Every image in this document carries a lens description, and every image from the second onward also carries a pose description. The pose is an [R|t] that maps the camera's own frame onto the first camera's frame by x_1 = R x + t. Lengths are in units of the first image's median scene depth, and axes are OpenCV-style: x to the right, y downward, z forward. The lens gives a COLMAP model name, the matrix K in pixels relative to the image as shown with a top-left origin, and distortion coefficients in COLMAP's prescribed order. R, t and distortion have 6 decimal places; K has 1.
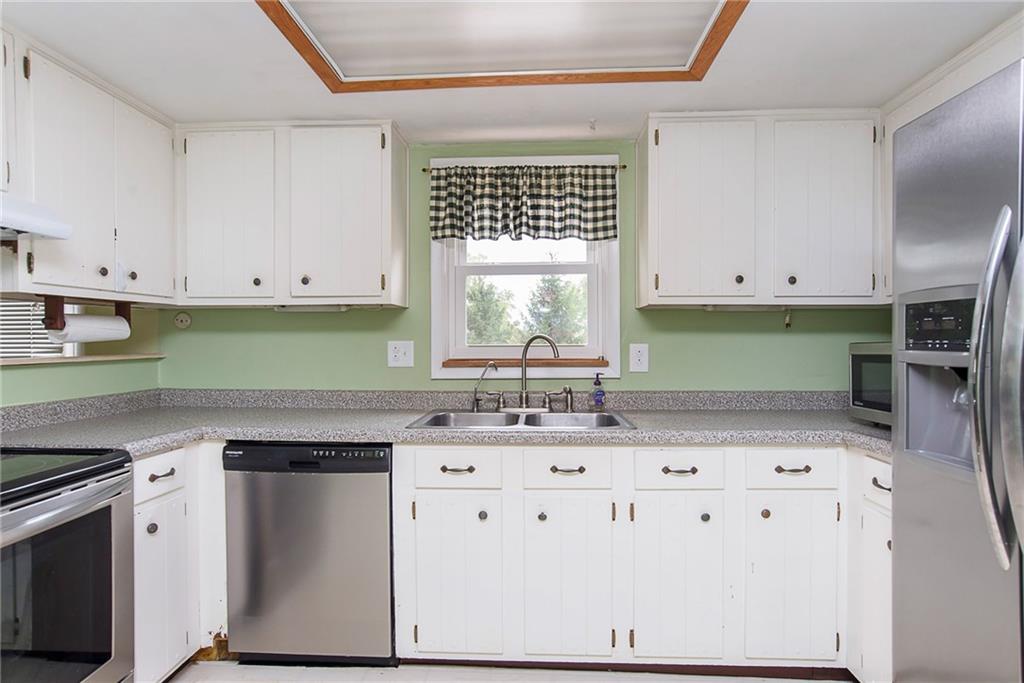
lens RADIAL K [[524.1, 0, 514.5], [0, 524.1, 343.6], [0, 0, 1]] dist [-0.053536, 0.024659]
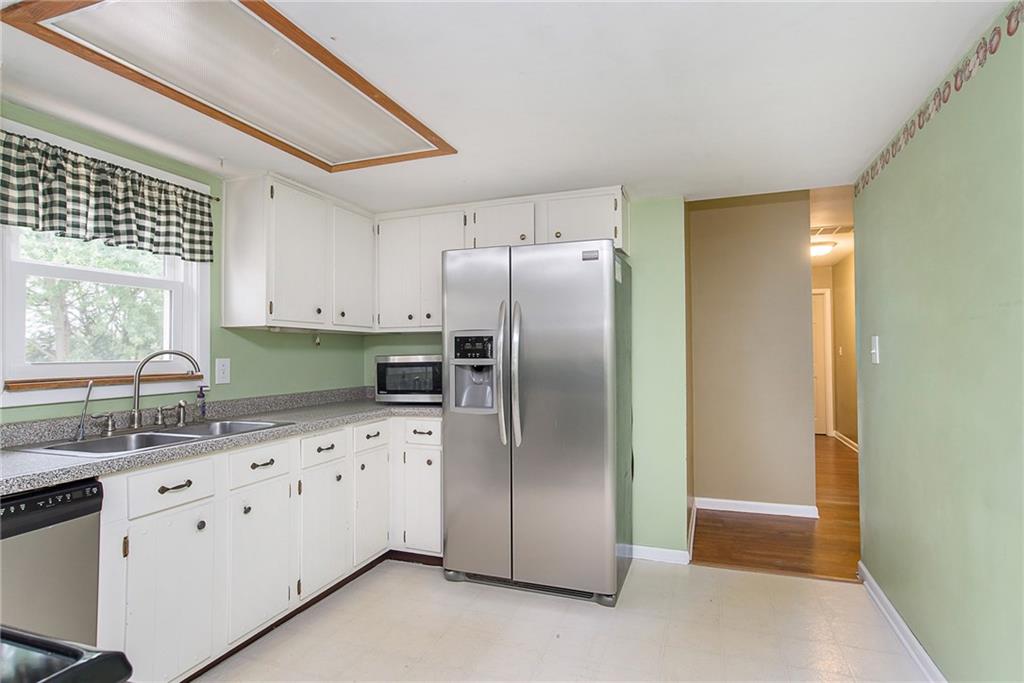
lens RADIAL K [[512.5, 0, 512.0], [0, 512.5, 341.5], [0, 0, 1]] dist [-0.002341, -0.000248]
pose [[0.309130, 0.020312, 0.950803, -0.642417], [0.012822, 0.999592, -0.025523, -0.000136], [-0.950933, 0.020081, 0.308744, 0.070296]]
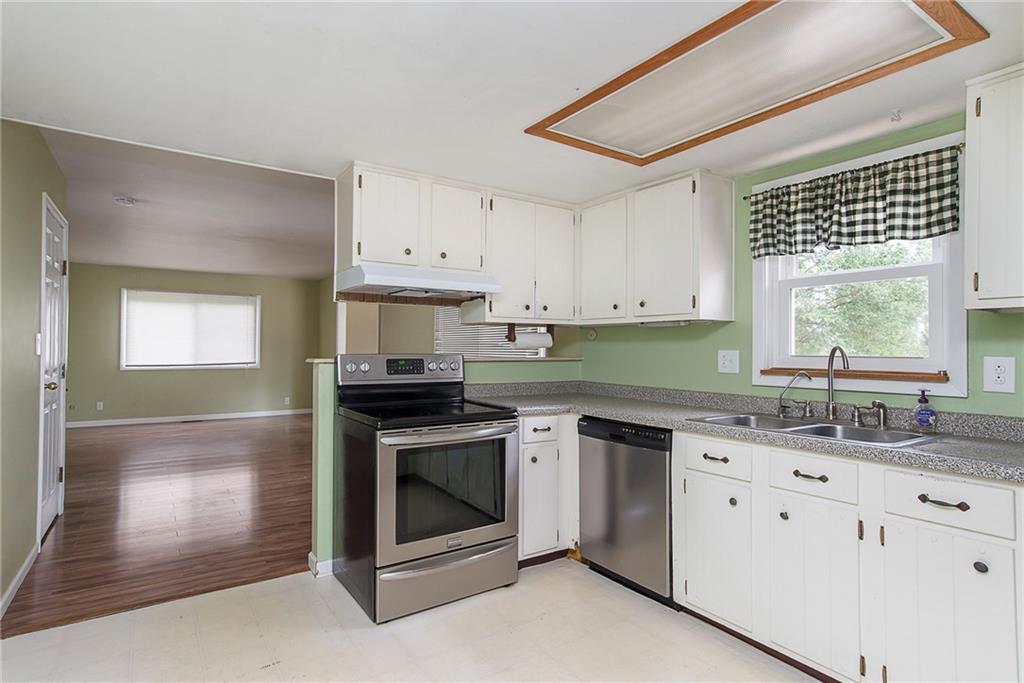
lens RADIAL K [[524.1, 0, 514.5], [0, 524.1, 343.6], [0, 0, 1]] dist [-0.053536, 0.024659]
pose [[0.603574, 0.001024, -0.797306, 0.428010], [-0.014307, 0.999852, -0.009546, -0.002135], [0.797179, 0.017169, 0.603499, -0.065702]]
